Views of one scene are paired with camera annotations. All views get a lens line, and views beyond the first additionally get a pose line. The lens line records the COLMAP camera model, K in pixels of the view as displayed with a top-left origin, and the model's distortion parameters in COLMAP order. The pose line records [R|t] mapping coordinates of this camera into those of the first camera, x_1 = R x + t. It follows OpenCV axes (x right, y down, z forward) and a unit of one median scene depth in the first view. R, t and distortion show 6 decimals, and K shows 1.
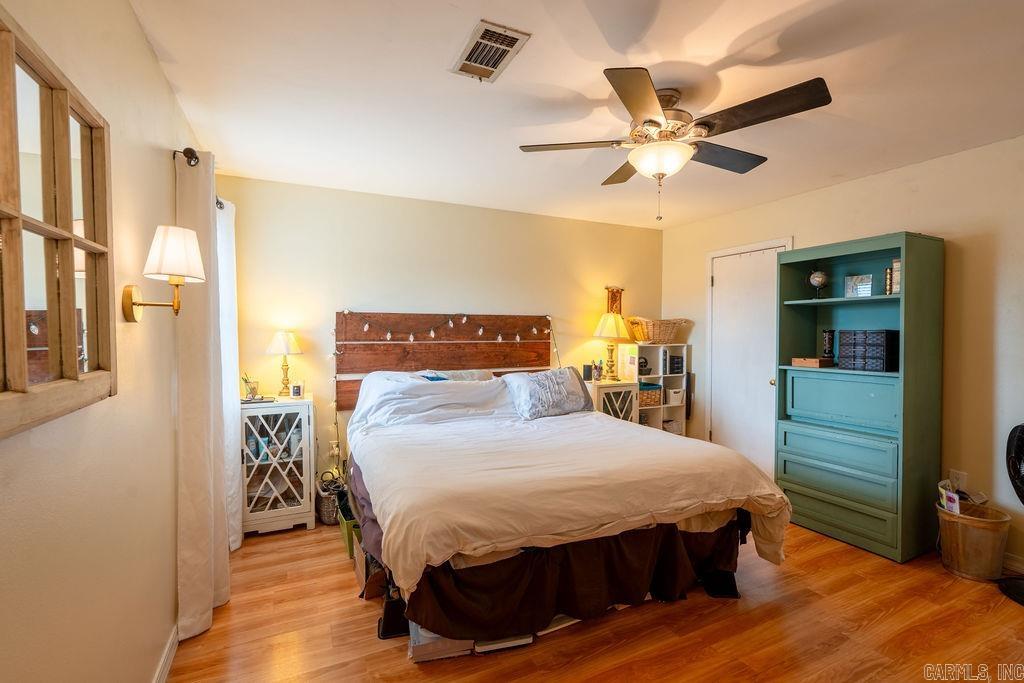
lens RADIAL K [[459.6, 0, 509.3], [0, 459.6, 340.5], [0, 0, 1]] dist [-0.007743, 0.002332]
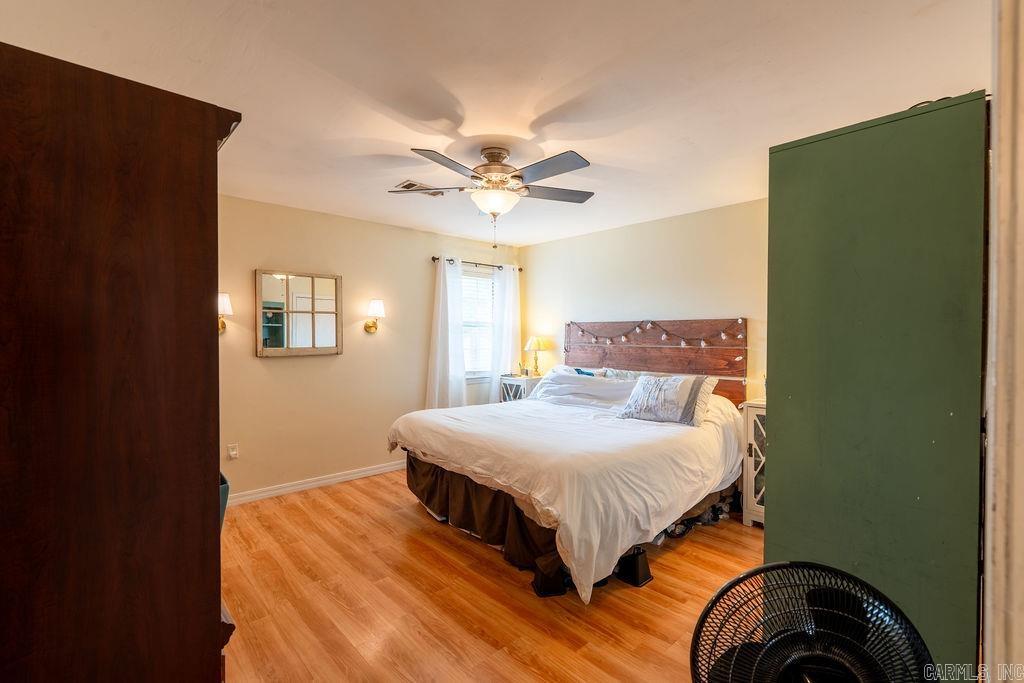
lens RADIAL K [[459.6, 0, 516.1], [0, 459.6, 339.8], [0, 0, 1]] dist [-0.007743, 0.002332]
pose [[0.301174, 0.009986, -0.953517, 0.871584], [-0.022542, 0.999740, 0.003350, -0.008724], [0.953303, 0.020485, 0.301321, 0.375992]]
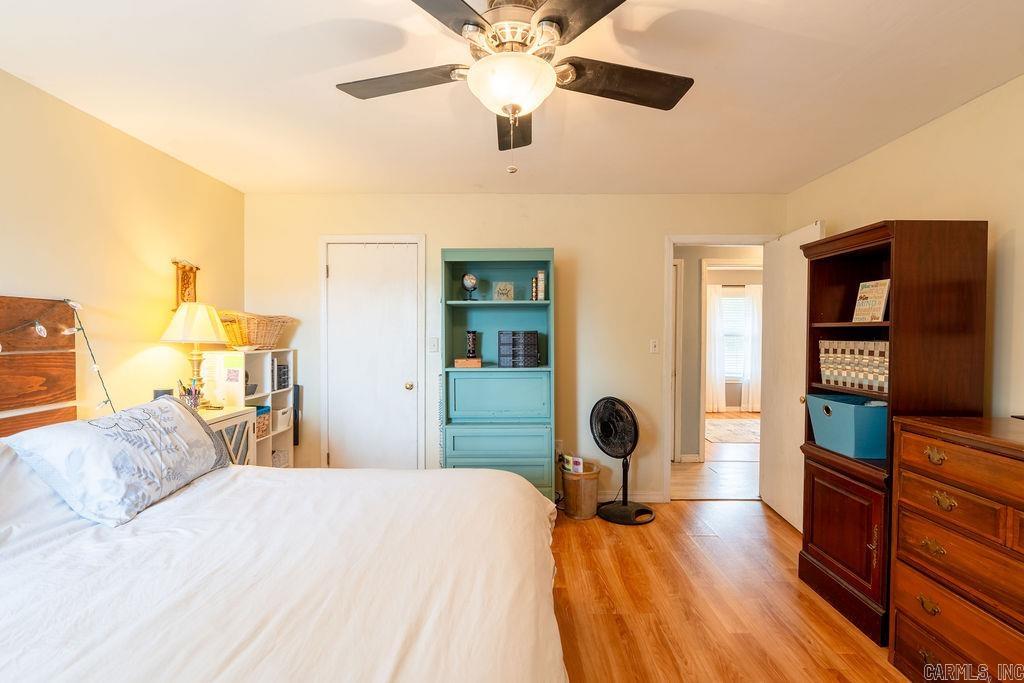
lens RADIAL K [[459.6, 0, 511.8], [0, 459.6, 342.1], [0, 0, 1]] dist [-0.007743, 0.002332]
pose [[0.438527, -0.016826, 0.898561, -0.173210], [0.018147, 0.999787, 0.009865, -0.005128], [-0.898535, 0.011980, 0.438738, 0.386425]]
